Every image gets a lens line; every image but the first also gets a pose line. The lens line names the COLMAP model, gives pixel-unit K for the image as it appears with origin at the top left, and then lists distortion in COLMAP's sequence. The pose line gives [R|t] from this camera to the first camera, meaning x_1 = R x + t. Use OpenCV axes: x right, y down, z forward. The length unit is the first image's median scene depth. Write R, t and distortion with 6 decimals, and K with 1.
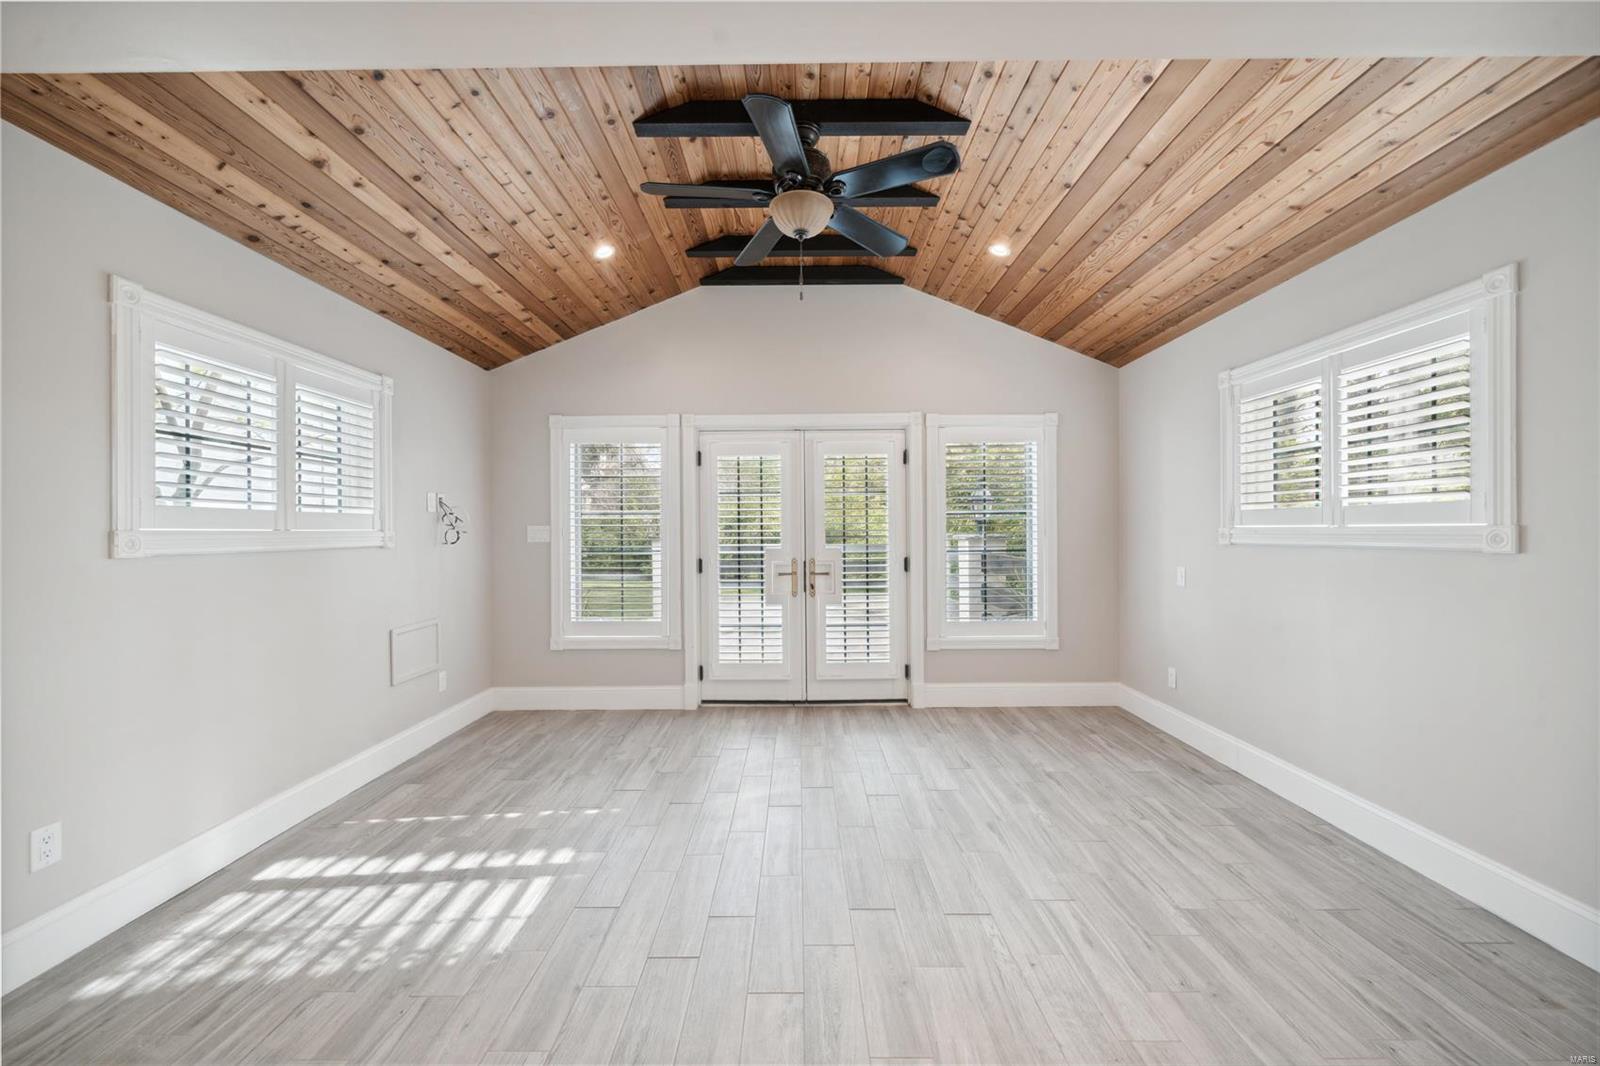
lens RADIAL K [[624.6, 0, 798.7], [0, 624.6, 536.1], [0, 0, 1]] dist [-0.000962, 0.000048]
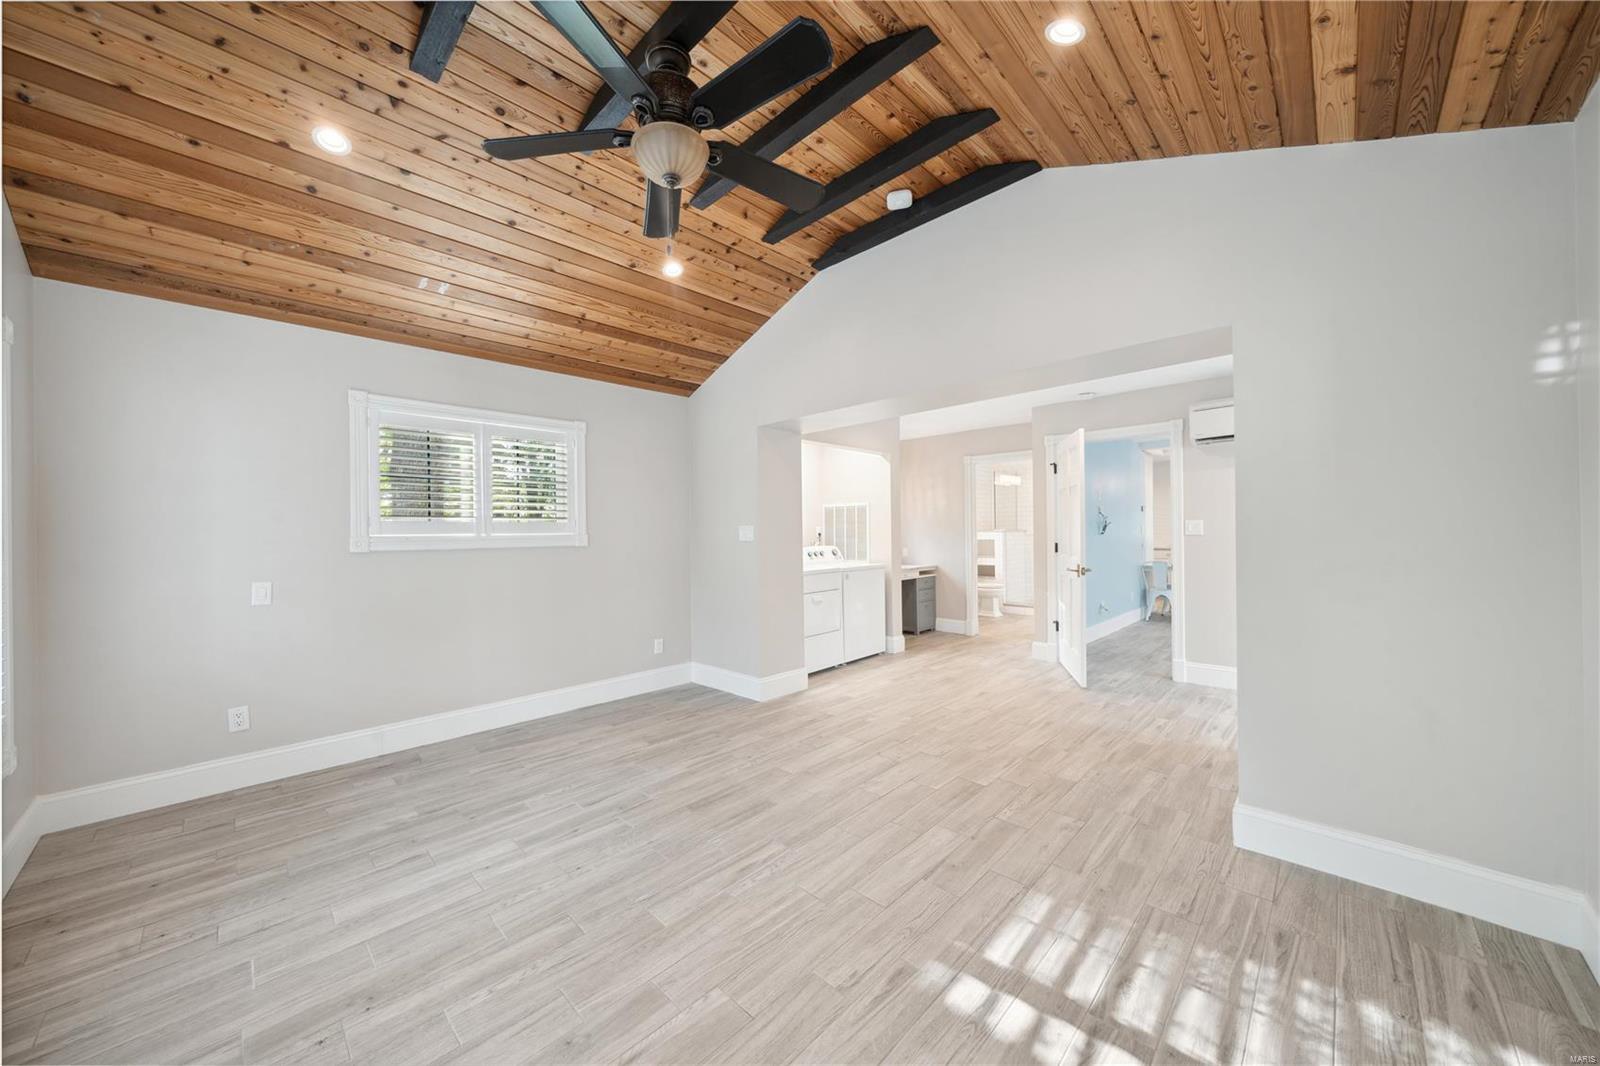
lens RADIAL K [[561.9, 0, 774.4], [0, 561.9, 536.0], [0, 0, 1]] dist [-0.001230, -0.000016]
pose [[-0.707247, 0.017904, 0.706739, -0.592665], [0.022516, 0.999743, -0.002794, 0.003007], [-0.706608, 0.013937, -0.707468, 1.388644]]
